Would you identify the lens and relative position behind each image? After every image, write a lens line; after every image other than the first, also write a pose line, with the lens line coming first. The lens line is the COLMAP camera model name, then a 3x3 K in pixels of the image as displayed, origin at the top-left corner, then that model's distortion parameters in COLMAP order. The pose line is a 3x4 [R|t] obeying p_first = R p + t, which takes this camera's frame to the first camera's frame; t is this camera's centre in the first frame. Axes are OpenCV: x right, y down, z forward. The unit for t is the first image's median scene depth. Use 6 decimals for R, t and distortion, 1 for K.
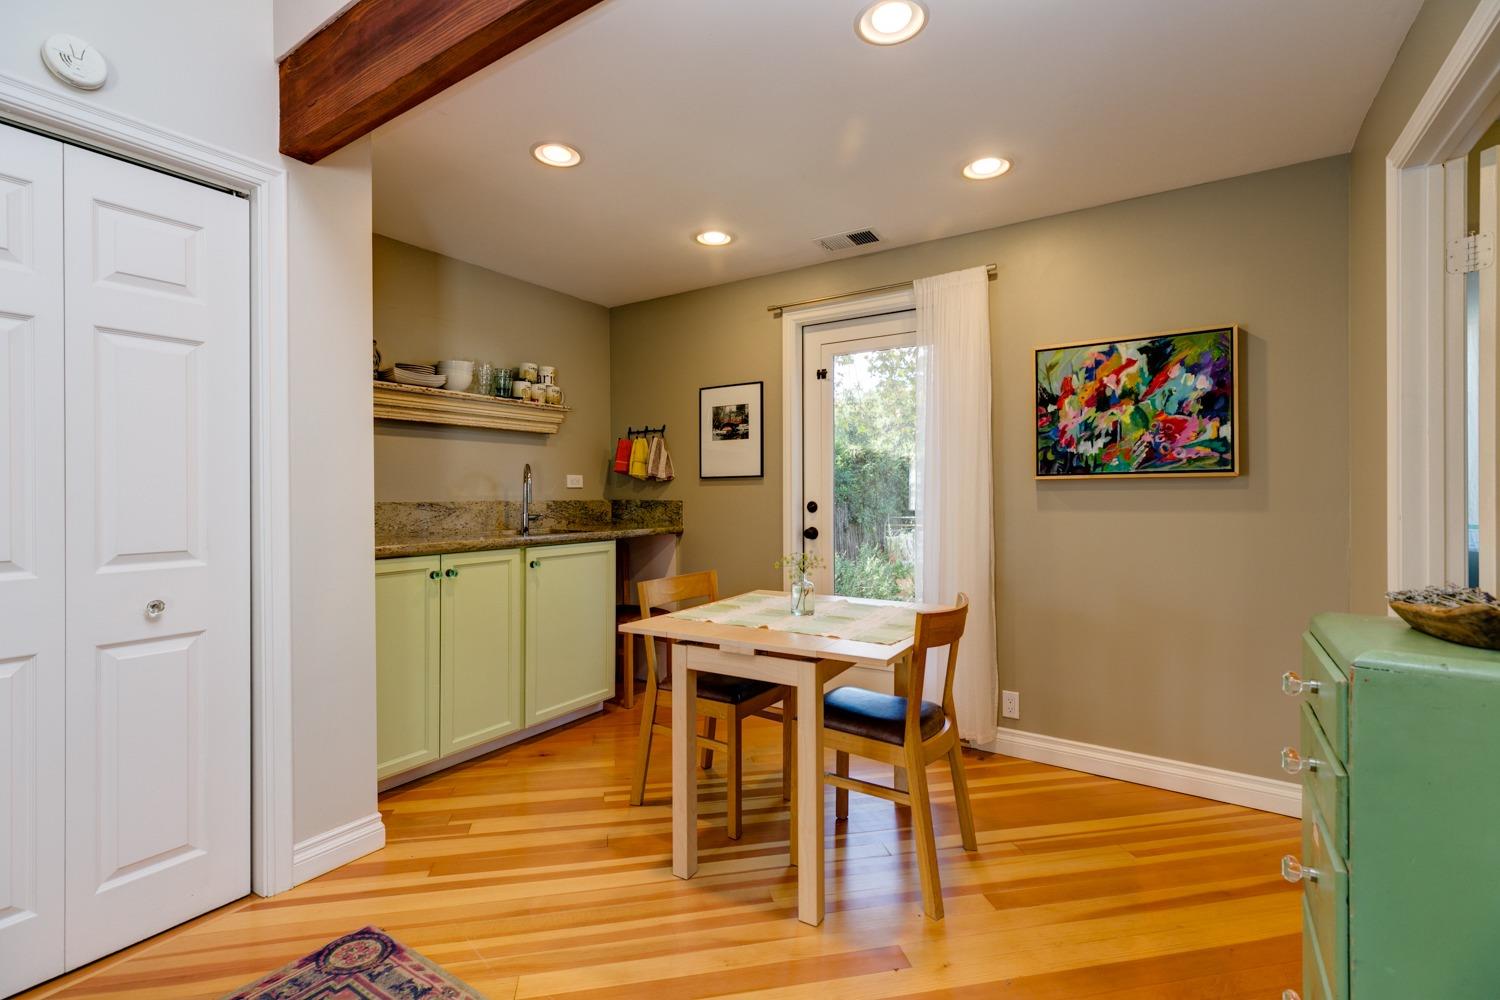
lens RADIAL K [[665.1, 0, 749.6], [0, 665.1, 494.9], [0, 0, 1]] dist [0.005282, -0.000935]
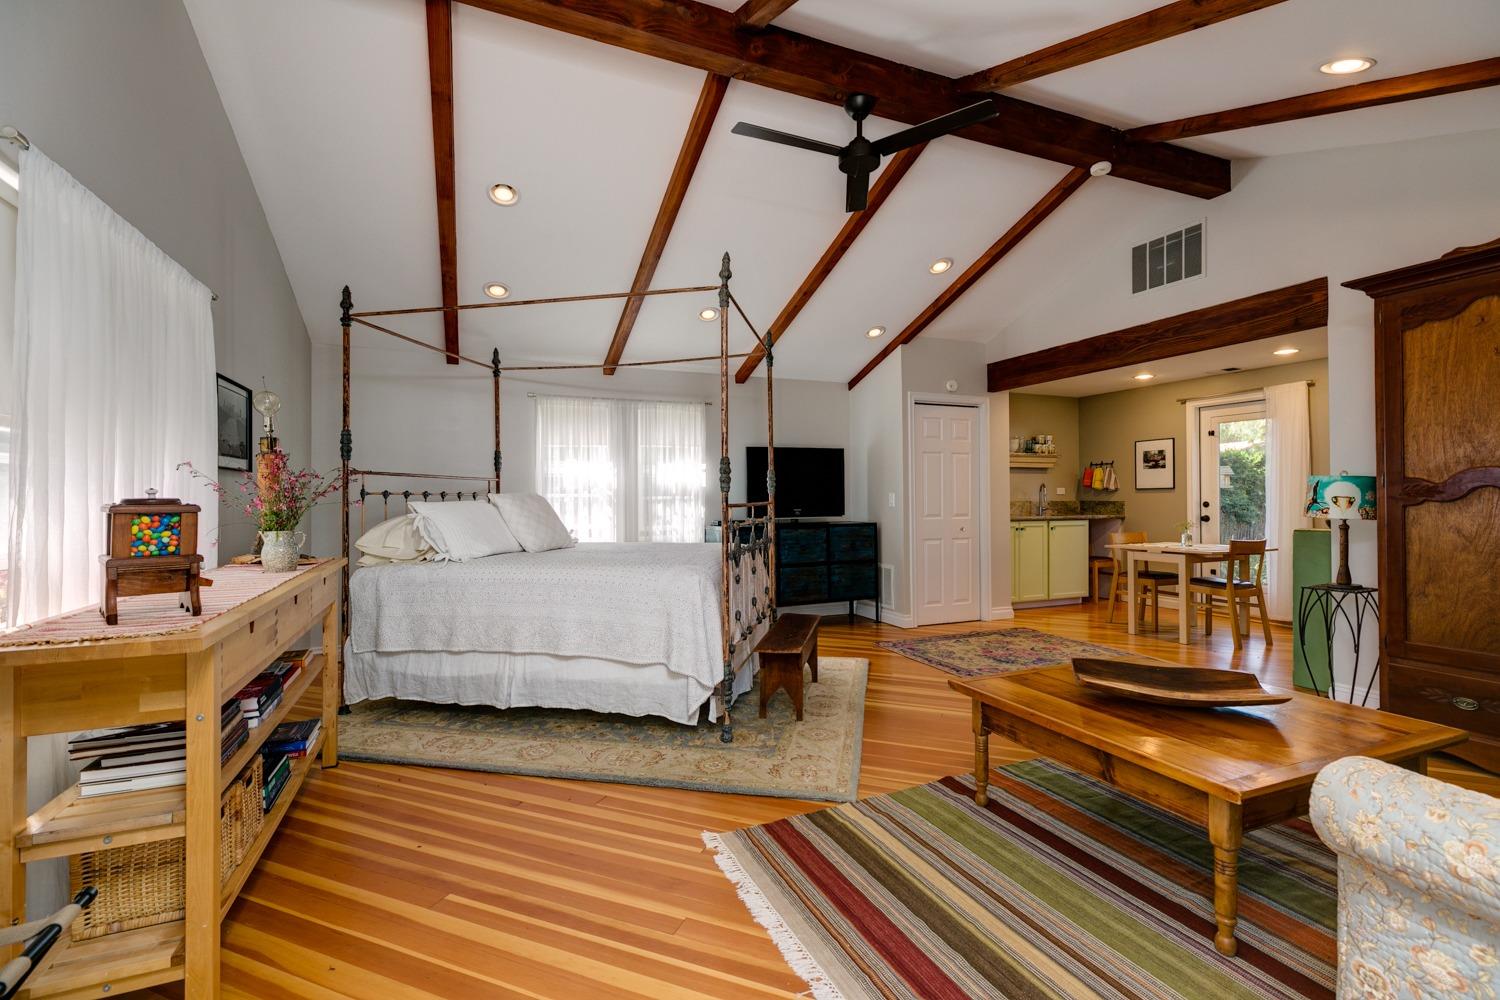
lens RADIAL K [[665.1, 0, 747.5], [0, 665.1, 494.7], [0, 0, 1]] dist [0.005282, -0.000935]
pose [[0.833408, -0.005171, -0.552634, 0.055289], [0.000614, 0.999964, -0.008431, 0.006125], [0.552657, 0.006687, 0.833382, -1.253801]]
